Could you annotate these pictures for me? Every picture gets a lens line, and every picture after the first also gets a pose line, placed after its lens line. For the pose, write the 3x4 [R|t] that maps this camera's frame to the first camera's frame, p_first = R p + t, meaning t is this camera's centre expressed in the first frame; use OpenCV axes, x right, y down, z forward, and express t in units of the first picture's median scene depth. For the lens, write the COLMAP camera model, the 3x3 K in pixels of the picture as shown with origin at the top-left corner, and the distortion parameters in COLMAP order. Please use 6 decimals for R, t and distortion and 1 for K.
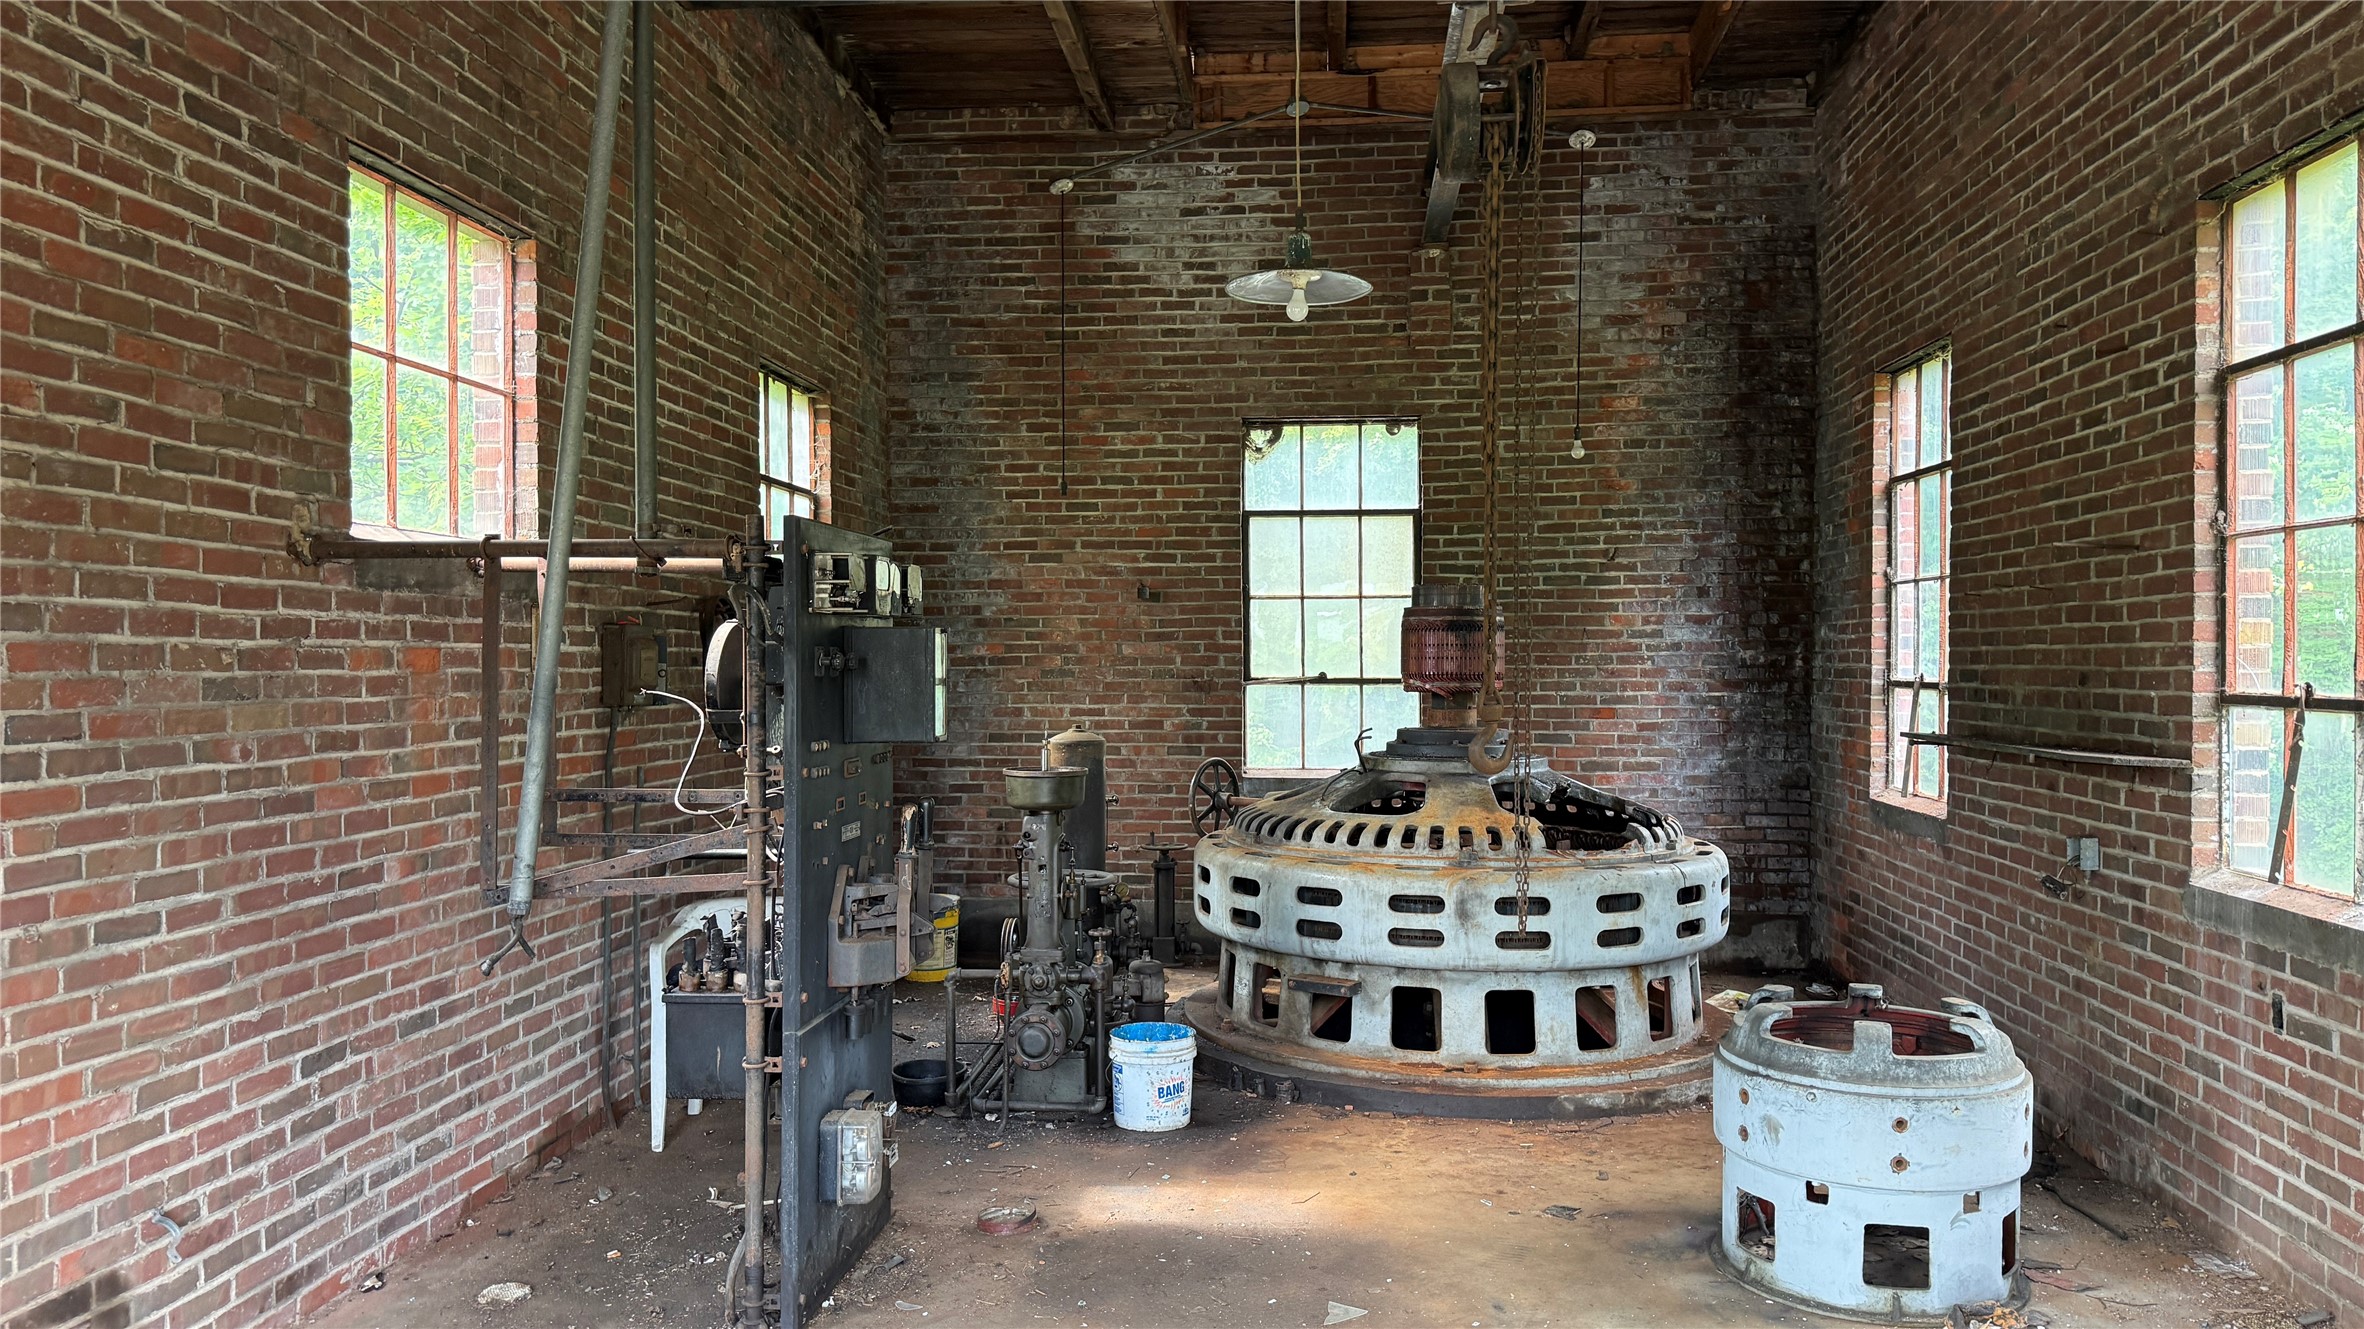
lens RADIAL K [[1698.0, 0, 1182.2], [0, 1698.0, 671.6], [0, 0, 1]] dist [0.030923, -0.017649]
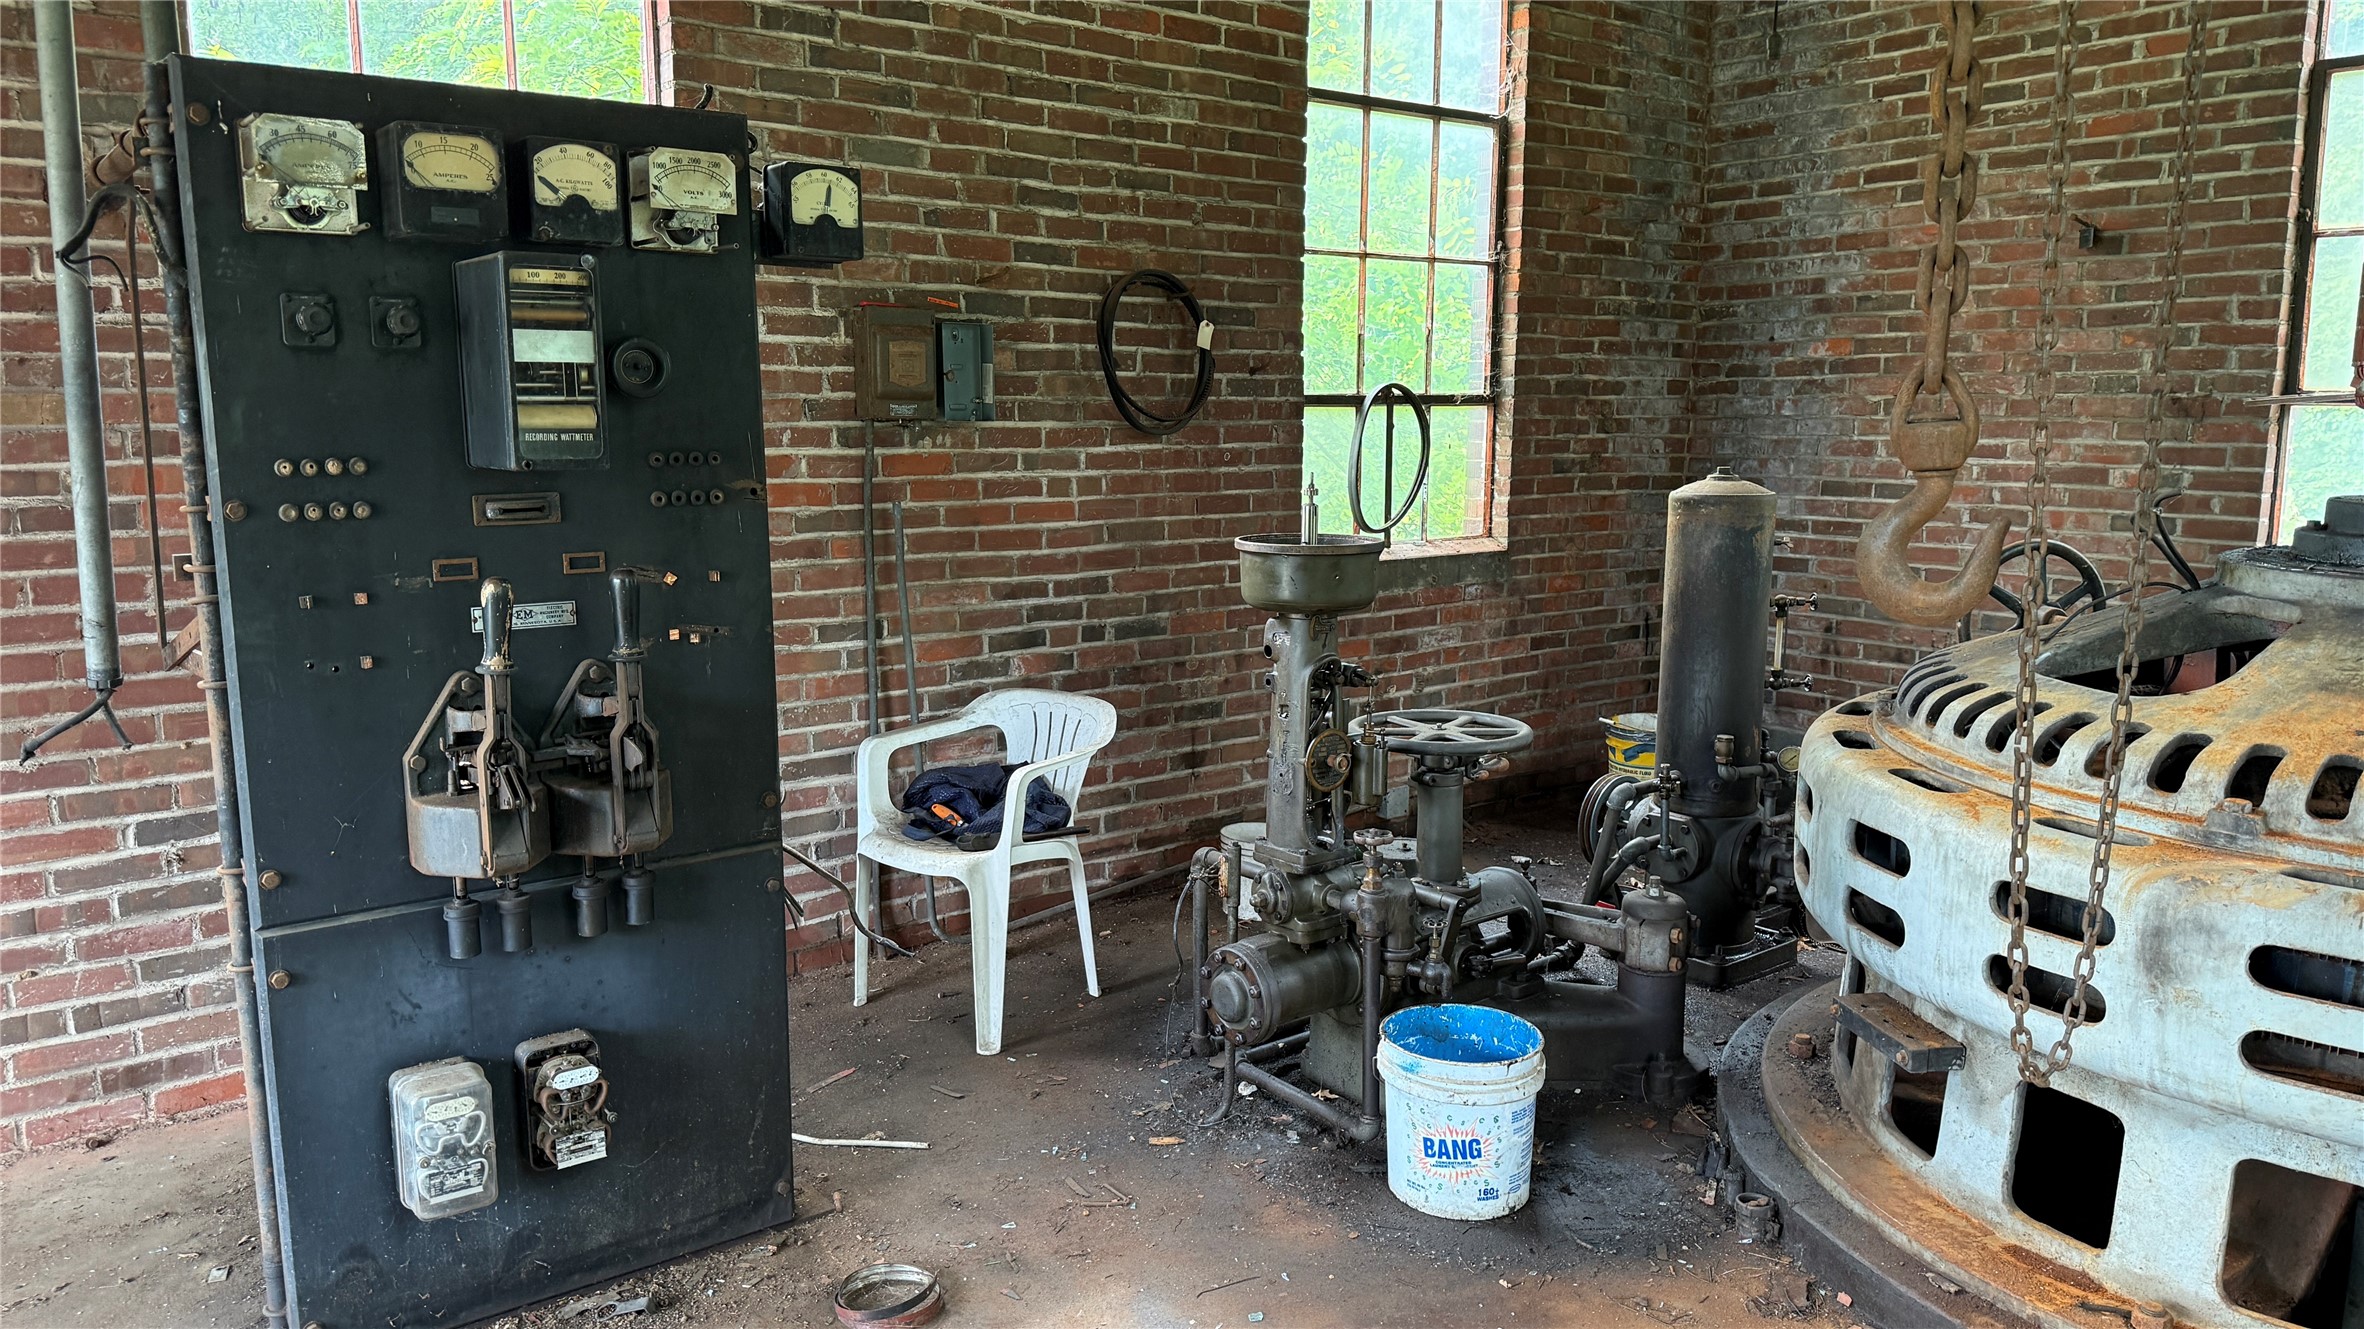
lens RADIAL K [[1698.0, 0, 1179.4], [0, 1698.0, 660.5], [0, 0, 1]] dist [0.030923, -0.017649]
pose [[0.673460, 0.115181, -0.730195, 0.204145], [-0.006296, 0.988644, 0.150142, 0.008243], [0.739197, -0.096517, 0.666538, 0.386292]]
